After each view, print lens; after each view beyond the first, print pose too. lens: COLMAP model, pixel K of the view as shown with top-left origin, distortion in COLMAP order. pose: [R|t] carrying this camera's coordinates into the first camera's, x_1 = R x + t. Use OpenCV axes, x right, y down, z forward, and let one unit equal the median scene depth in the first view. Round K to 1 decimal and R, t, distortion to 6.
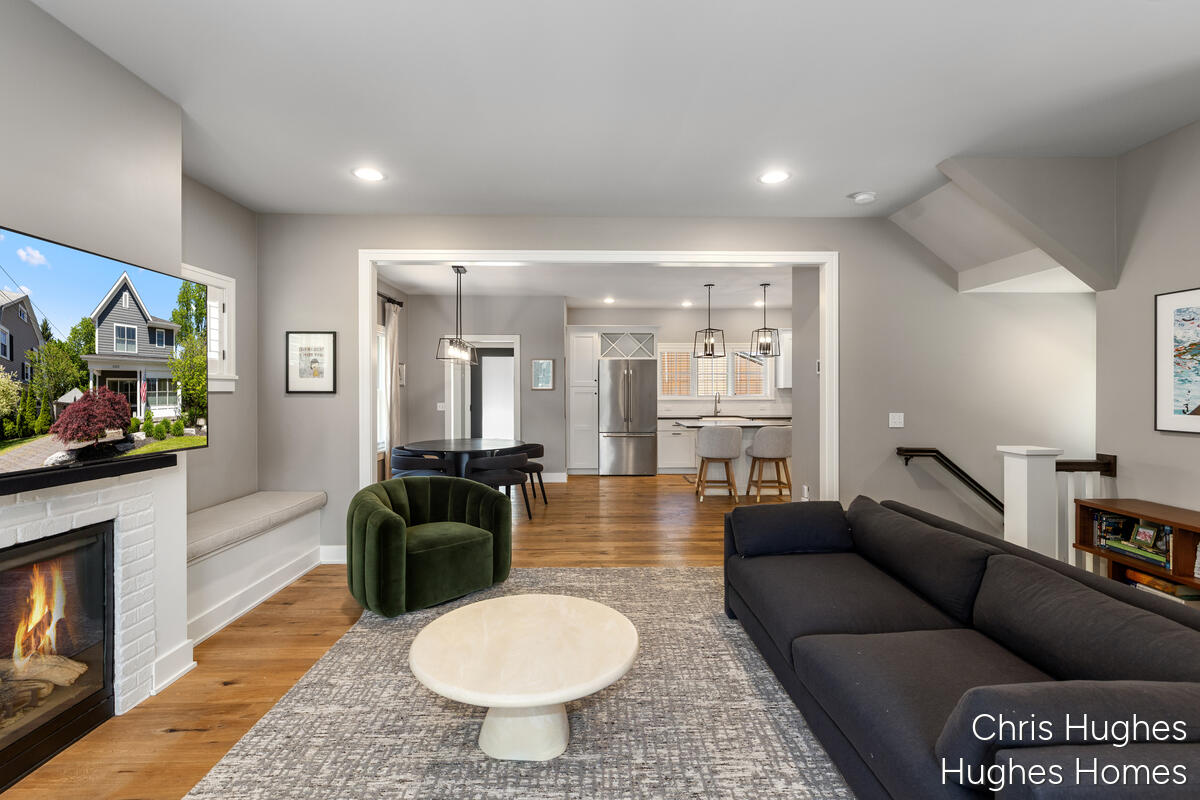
lens RADIAL K [[544.8, 0, 594.0], [0, 544.8, 381.7], [0, 0, 1]] dist [0.000356, 0.000177]
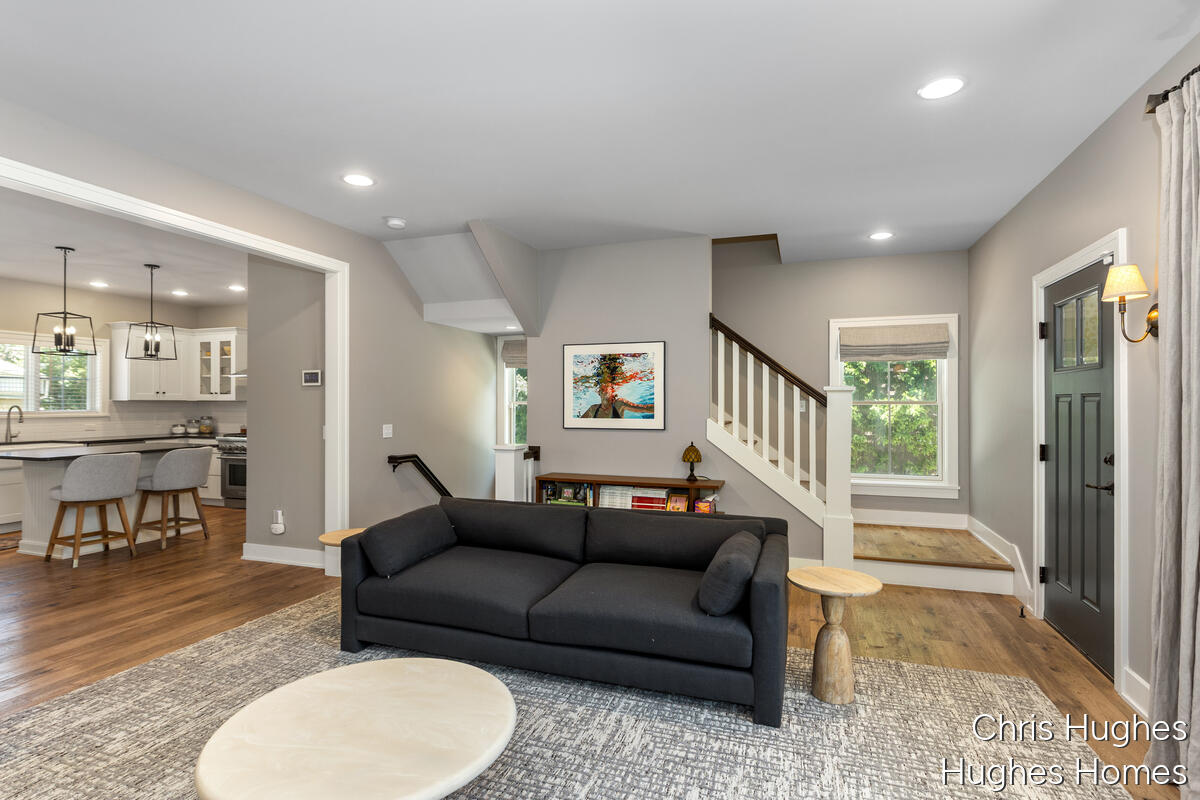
lens RADIAL K [[582.4, 0, 600.0], [0, 582.4, 400.0], [0, 0, 1]] dist [-0.003190, -0.000083]
pose [[0.356919, 0.001703, 0.934134, -0.383540], [-0.013930, 0.999897, 0.003499, -0.001654], [-0.934032, -0.014261, 0.356906, 0.196306]]
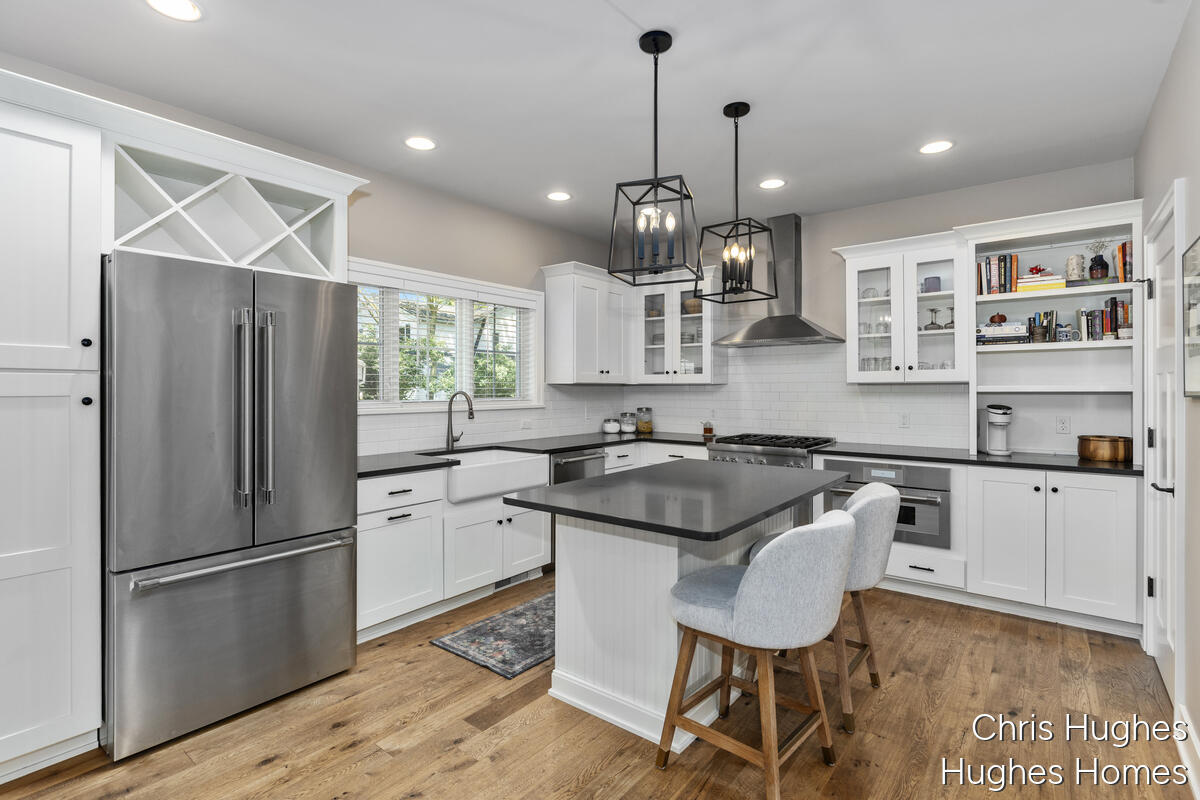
lens RADIAL K [[575.4, 0, 595.9], [0, 575.4, 381.9], [0, 0, 1]] dist [-0.001530, -0.000199]
pose [[0.638987, 0.005405, 0.769199, -0.095001], [-0.011604, 0.999929, 0.002613, 0.019544], [-0.769130, -0.010596, 0.639004, 1.401571]]
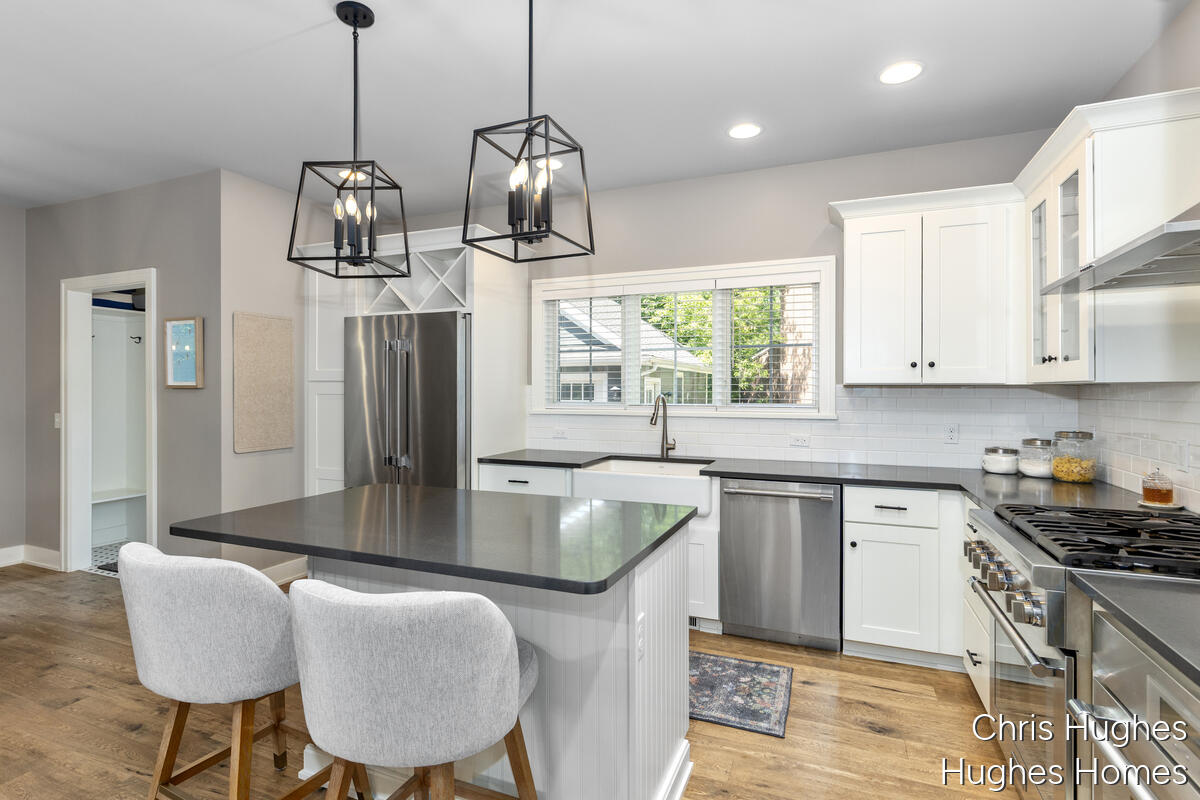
lens RADIAL K [[590.4, 0, 594.8], [0, 590.4, 383.6], [0, 0, 1]] dist [0.003182, 0.000564]
pose [[0.912570, -0.006012, -0.408877, 0.771827], [0.006927, 0.999976, 0.000756, 0.022203], [0.408863, -0.003523, 0.912589, 1.325203]]
